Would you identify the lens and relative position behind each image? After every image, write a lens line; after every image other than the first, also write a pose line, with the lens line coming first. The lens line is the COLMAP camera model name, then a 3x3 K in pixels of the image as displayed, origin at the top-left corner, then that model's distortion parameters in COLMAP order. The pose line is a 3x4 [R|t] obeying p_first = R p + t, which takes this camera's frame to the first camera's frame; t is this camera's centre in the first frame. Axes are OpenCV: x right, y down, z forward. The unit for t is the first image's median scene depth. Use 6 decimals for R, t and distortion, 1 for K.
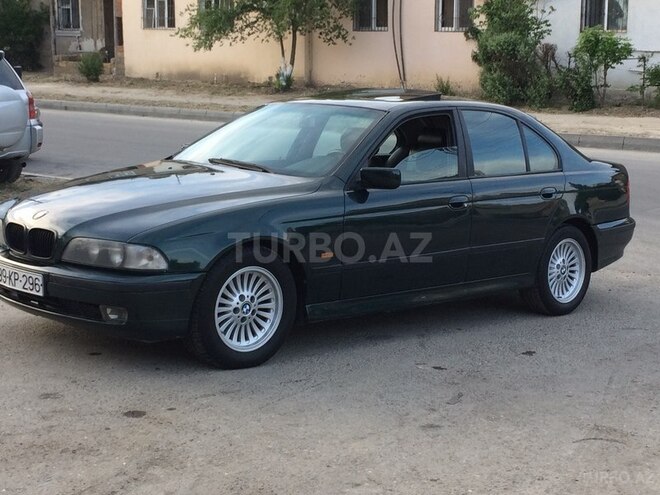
lens RADIAL K [[1073.7, 0, 331.8], [0, 1073.7, 247.7], [0, 0, 1]] dist [0.007643, 0.000000]
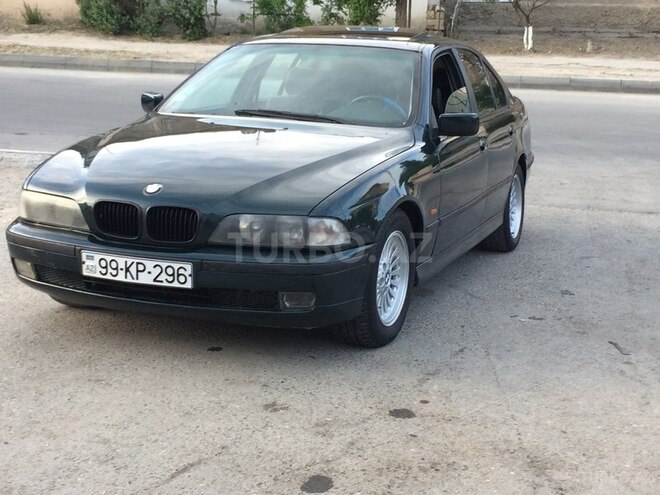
lens RADIAL K [[1073.7, 0, 346.0], [0, 1073.7, 246.5], [0, 0, 1]] dist [0.007643, 0.000000]
pose [[0.912194, -0.086563, 0.400510, -0.481812], [0.060512, 0.995172, 0.077266, -0.042851], [-0.405265, -0.046246, 0.913029, 0.197738]]
